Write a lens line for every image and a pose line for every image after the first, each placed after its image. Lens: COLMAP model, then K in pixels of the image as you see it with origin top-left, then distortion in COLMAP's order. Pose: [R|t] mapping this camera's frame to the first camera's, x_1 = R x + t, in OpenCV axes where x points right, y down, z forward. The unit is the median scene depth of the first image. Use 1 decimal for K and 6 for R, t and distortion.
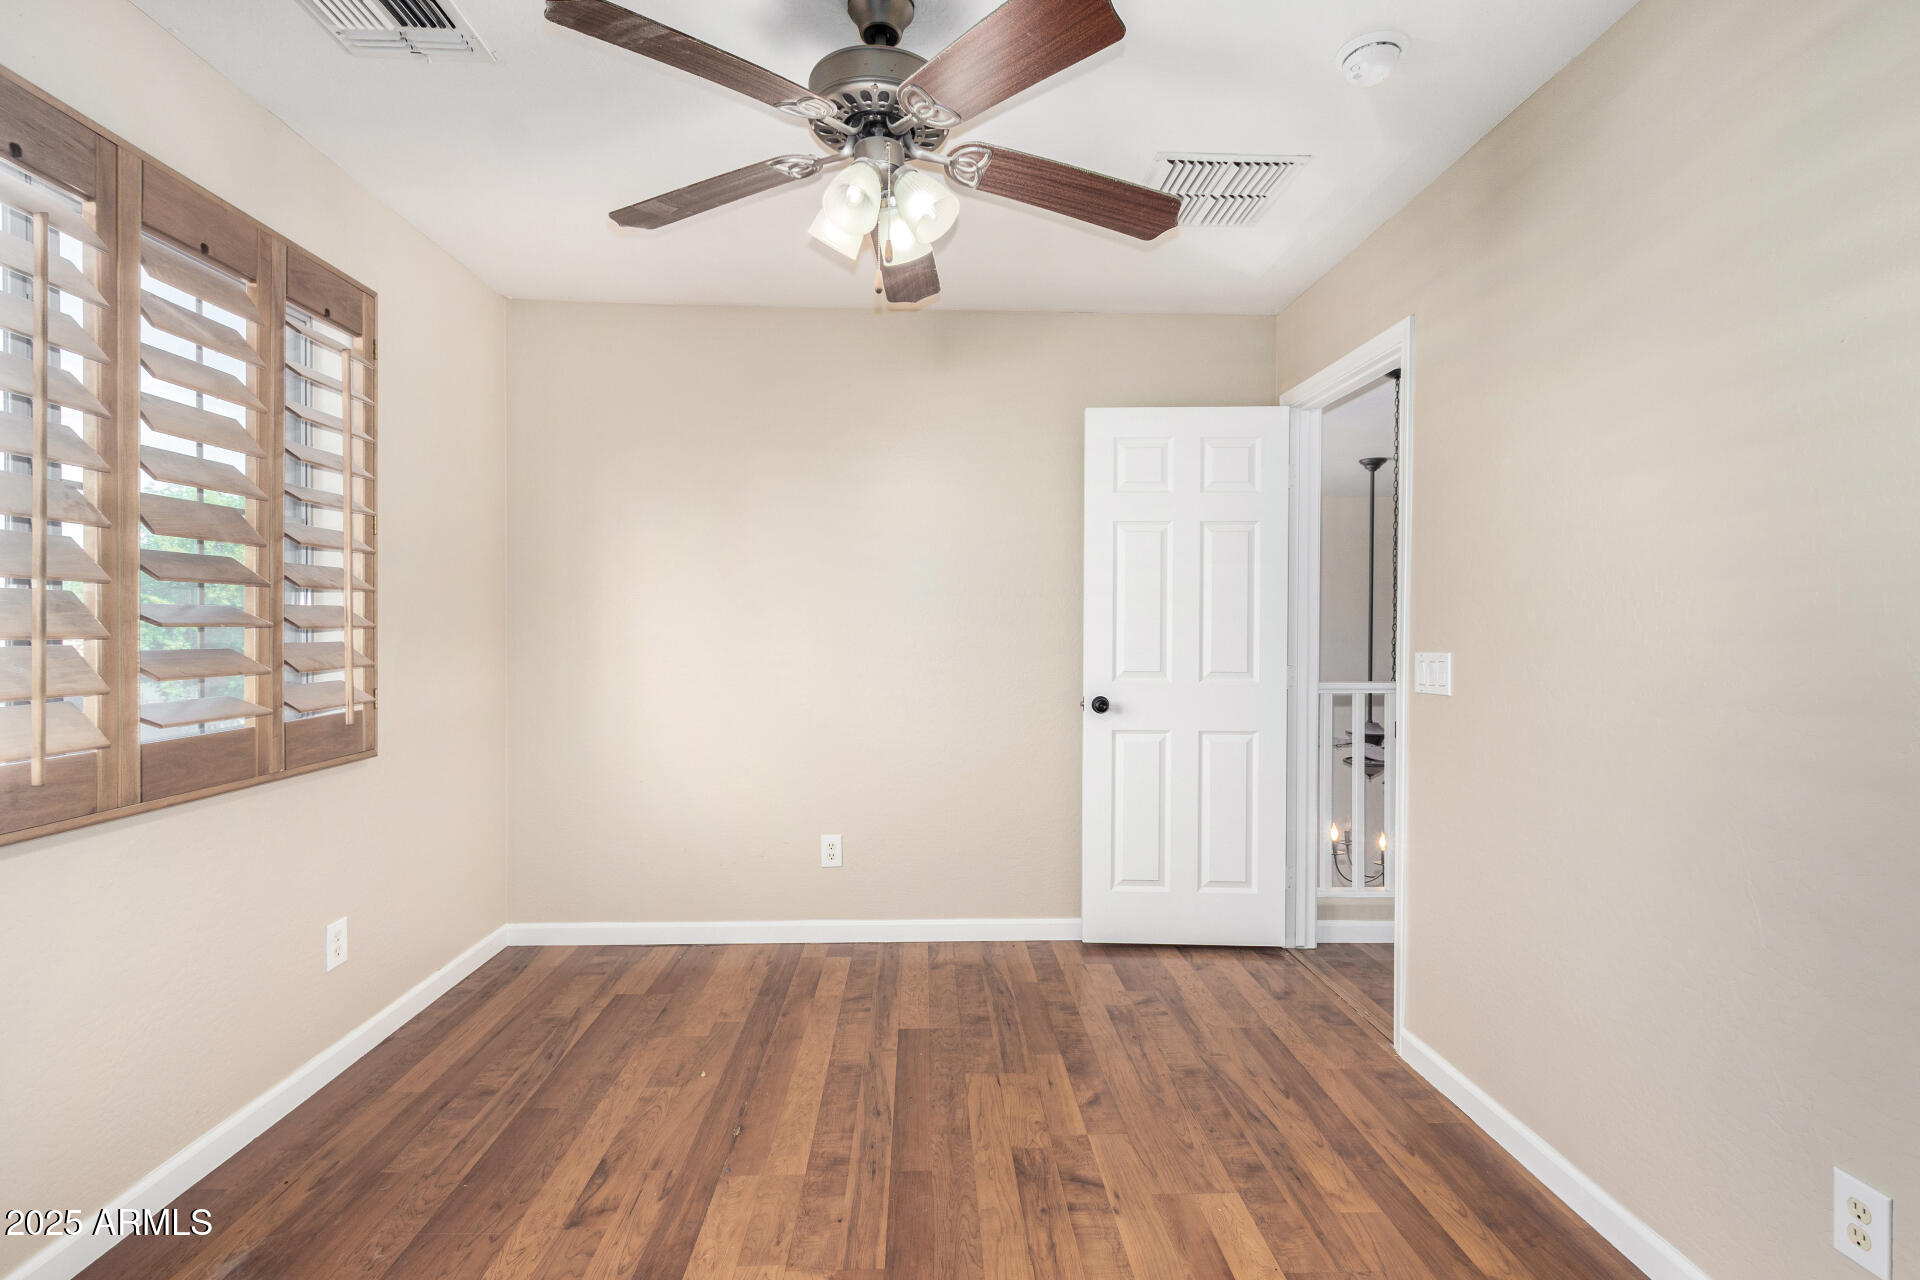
lens RADIAL K [[872.9, 0, 953.7], [0, 872.9, 634.0], [0, 0, 1]] dist [0.000775, -0.000354]
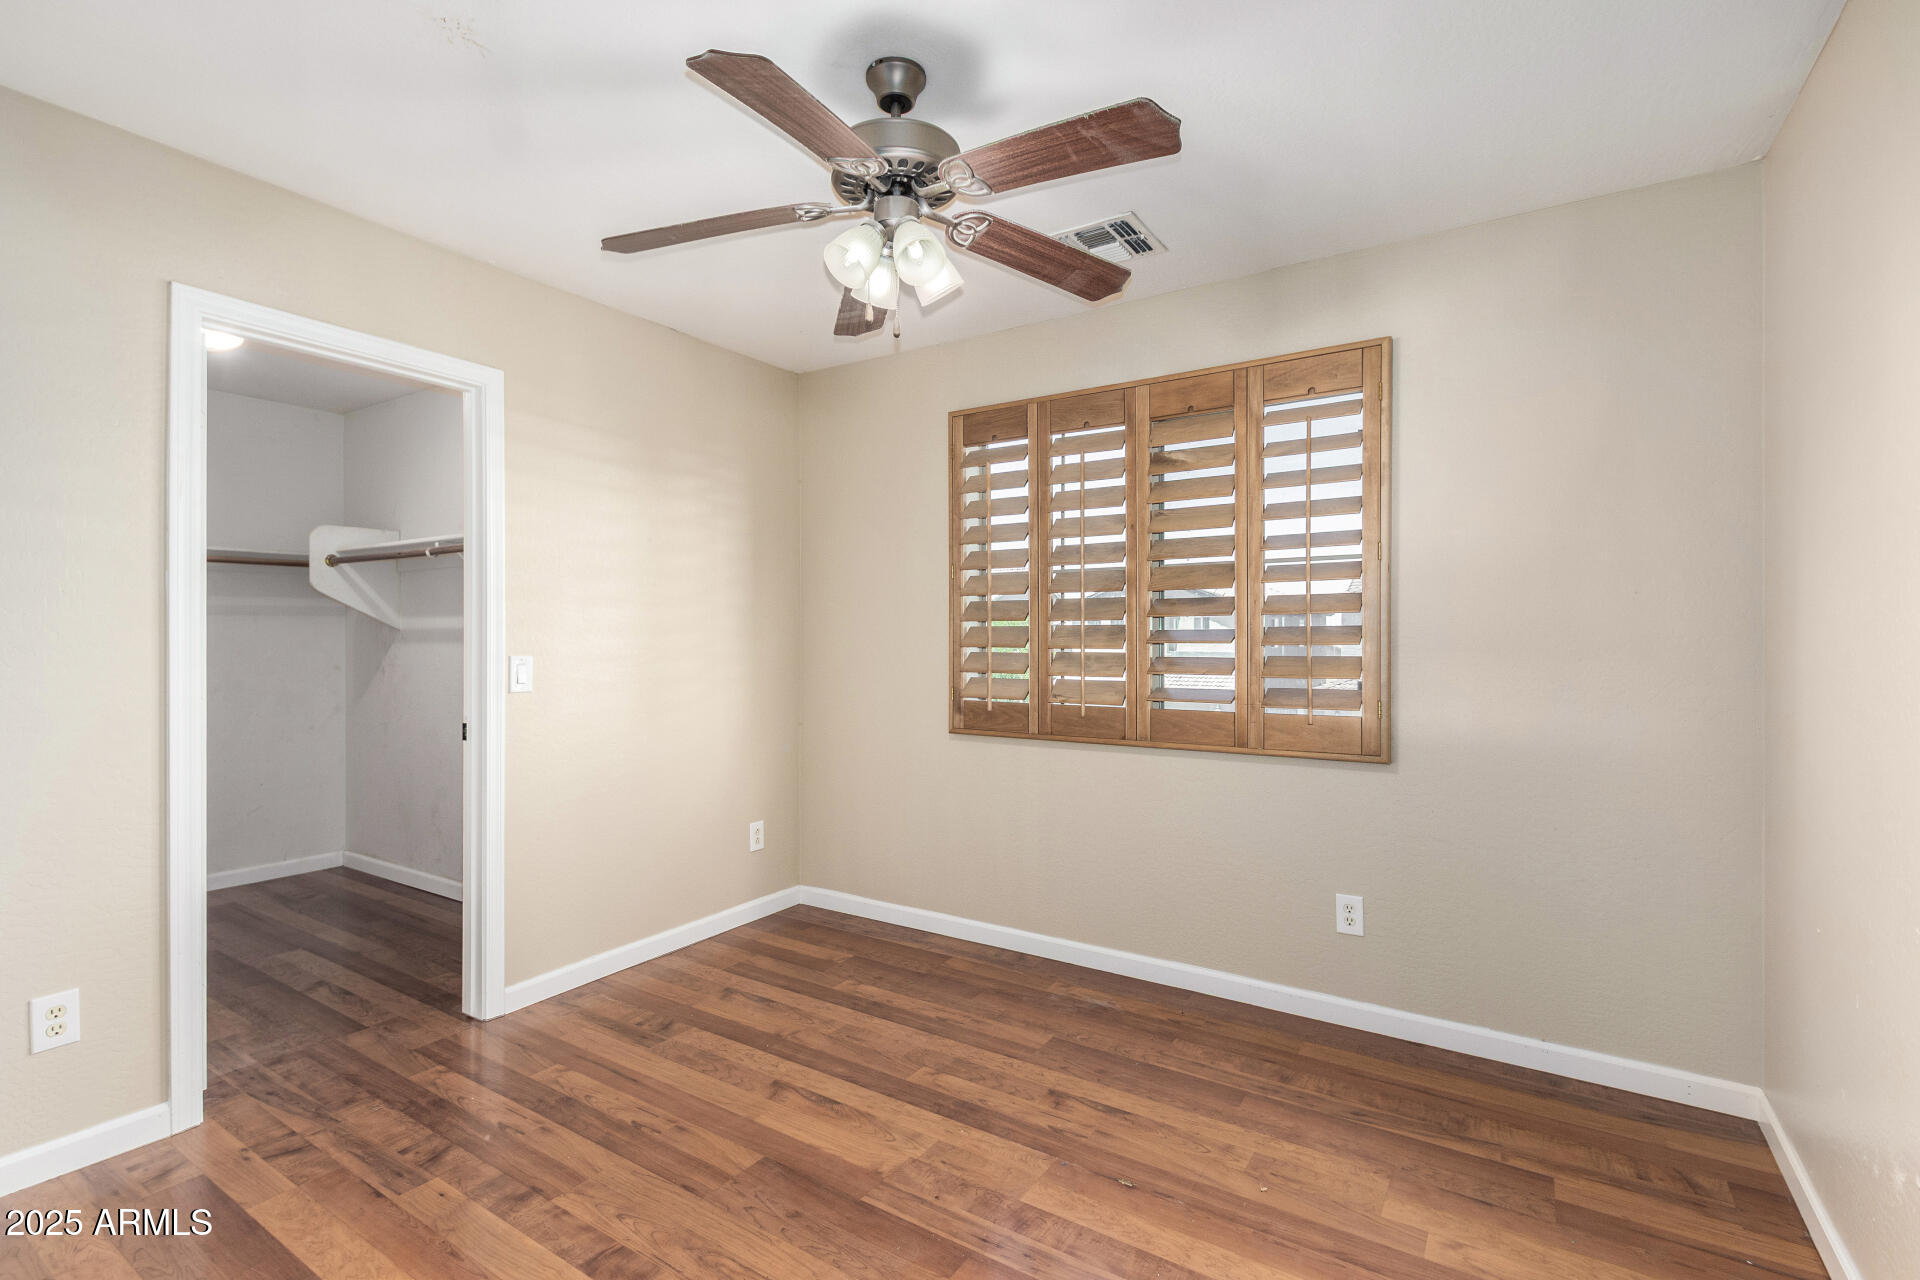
lens RADIAL K [[901.3, 0, 960.0], [0, 901.3, 640.0], [0, 0, 1]] dist [0.022084, -0.000109]
pose [[-0.583371, -0.006178, -0.812182, 0.641913], [-0.008870, 0.999960, -0.001235, -0.006497], [0.812158, 0.006483, -0.583402, 1.408777]]
